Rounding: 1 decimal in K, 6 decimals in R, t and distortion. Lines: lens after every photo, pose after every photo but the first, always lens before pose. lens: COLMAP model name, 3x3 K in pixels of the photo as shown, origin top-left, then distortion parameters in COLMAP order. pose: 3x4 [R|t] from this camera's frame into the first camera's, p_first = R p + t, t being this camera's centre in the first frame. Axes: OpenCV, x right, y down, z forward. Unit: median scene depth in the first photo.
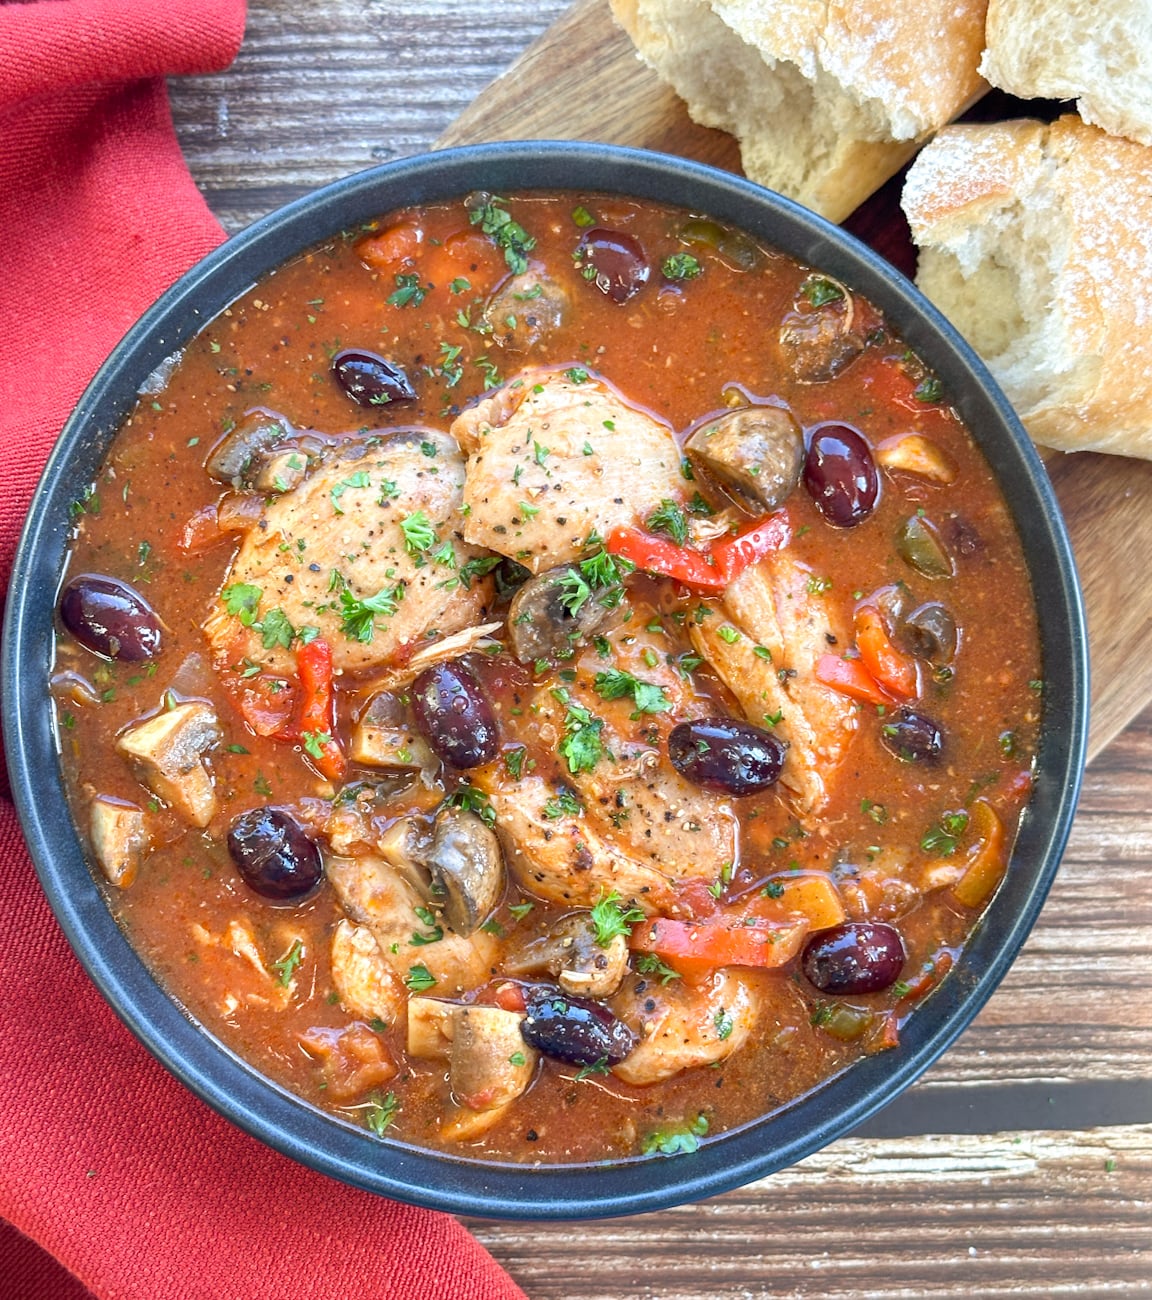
lens RADIAL K [[2009.9, 0, 565.4], [0, 2009.9, 690.7], [0, 0, 1]] dist [0.096204, 0.000000]
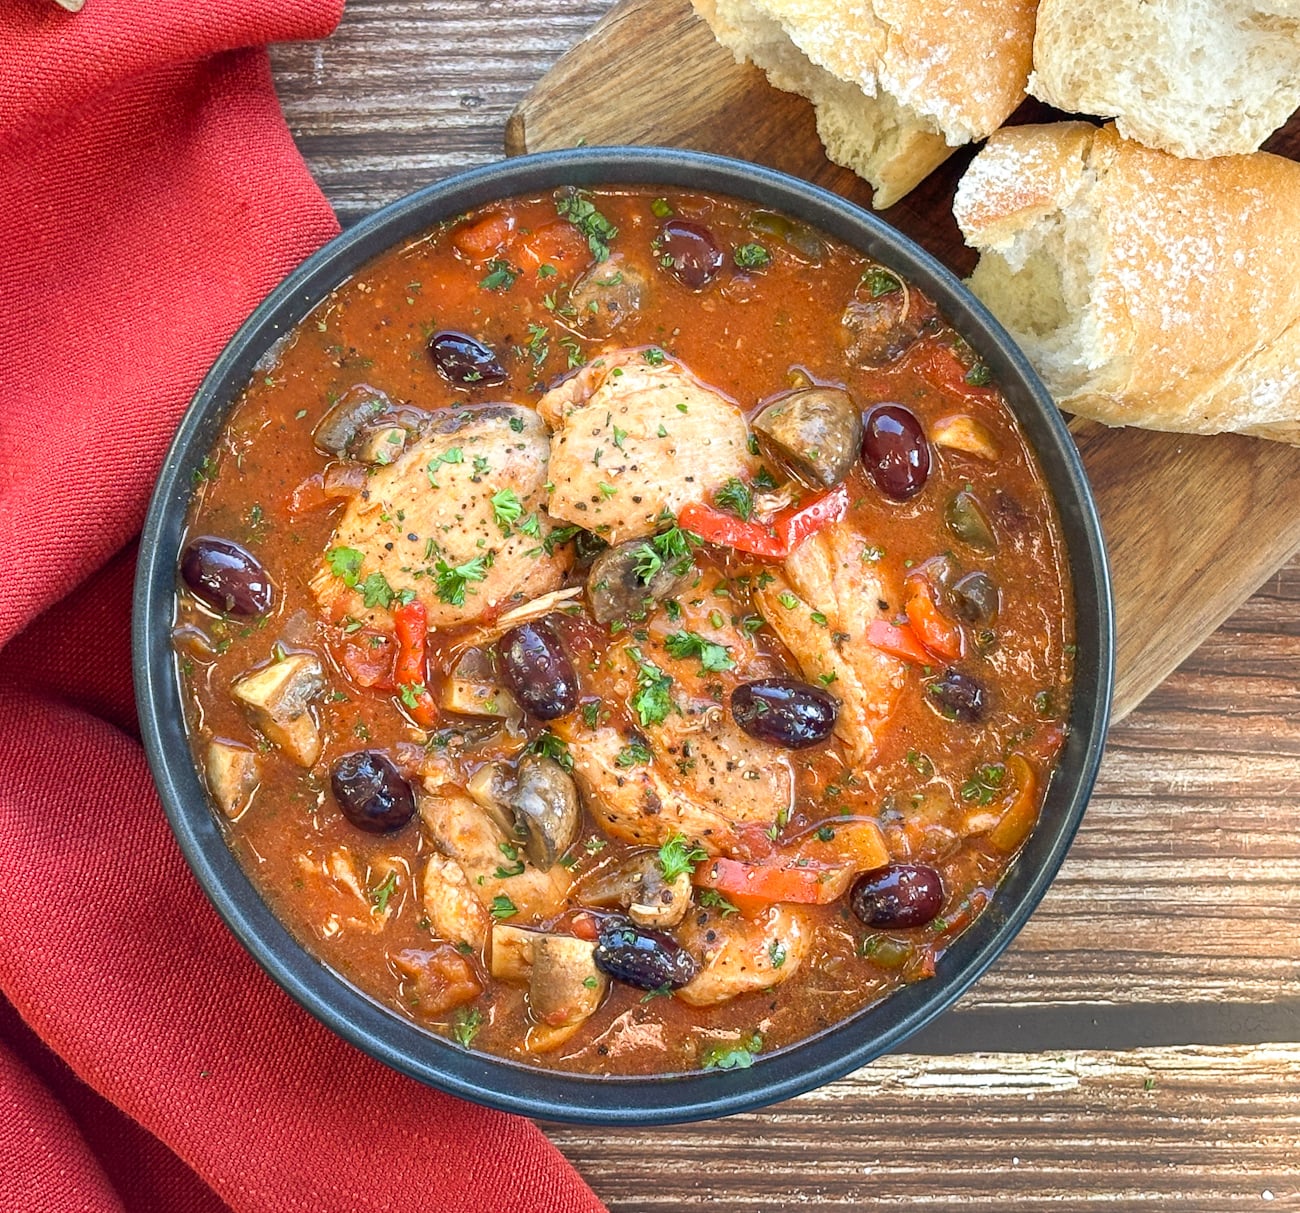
lens RADIAL K [[2643.5, 0, 590.4], [0, 2643.5, 563.1], [0, 0, 1]] dist [0.102362, 0.000000]
pose [[0.999615, 0.014959, -0.023360, 0.006715], [-0.013800, 0.998702, 0.049023, -0.116503], [0.024063, -0.048682, 0.998524, -0.435905]]
